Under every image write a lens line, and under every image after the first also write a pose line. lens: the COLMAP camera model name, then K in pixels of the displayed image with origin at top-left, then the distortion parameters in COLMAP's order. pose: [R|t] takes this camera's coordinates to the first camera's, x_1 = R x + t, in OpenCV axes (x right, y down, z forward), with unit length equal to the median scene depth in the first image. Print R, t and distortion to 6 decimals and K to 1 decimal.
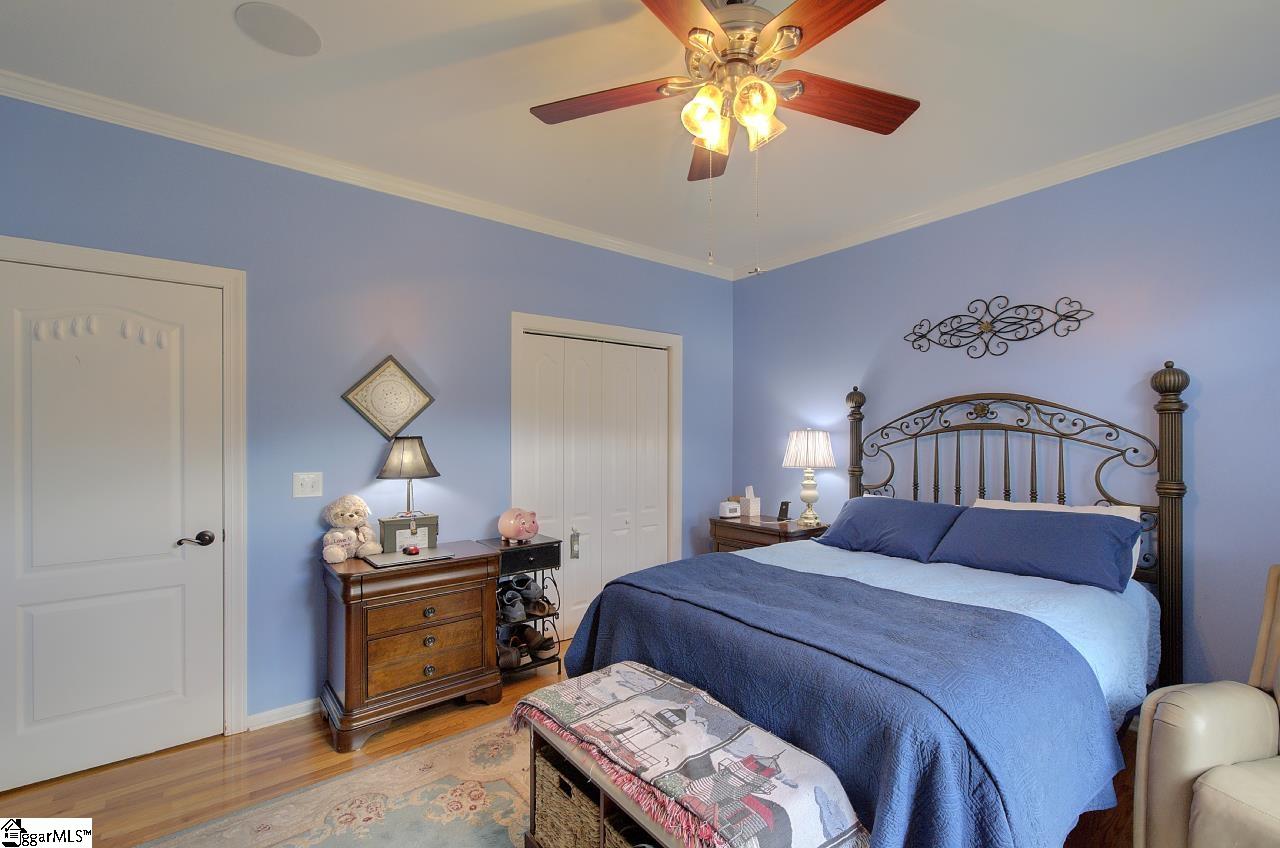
lens RADIAL K [[546.0, 0, 648.8], [0, 546.0, 434.1], [0, 0, 1]] dist [-0.003045, 0.000733]
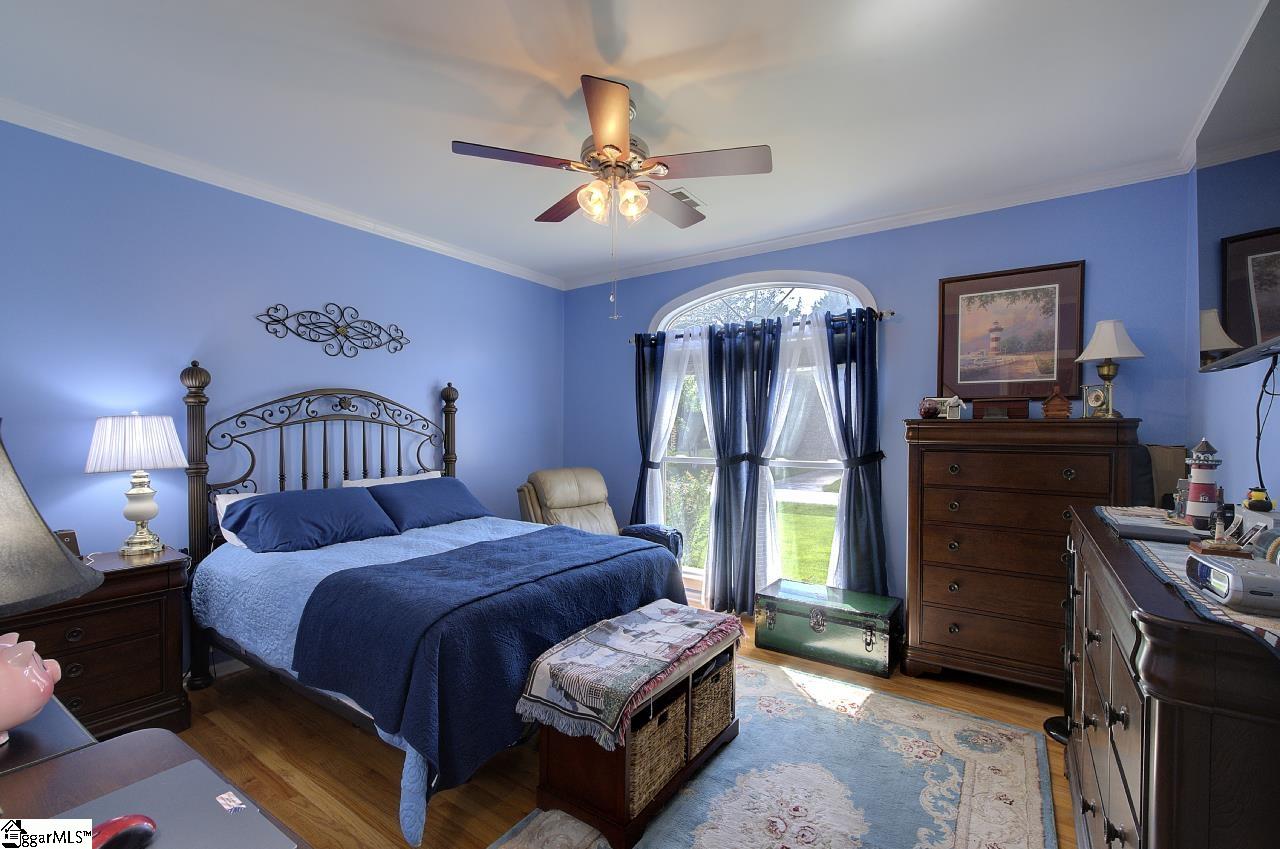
lens RADIAL K [[546.0, 0, 648.8], [0, 546.0, 434.6], [0, 0, 1]] dist [-0.003045, 0.000733]
pose [[-0.288748, -0.011654, 0.957334, -0.674937], [-0.013532, 0.999876, 0.008091, 0.004342], [-0.957309, -0.010619, -0.288870, 0.721789]]
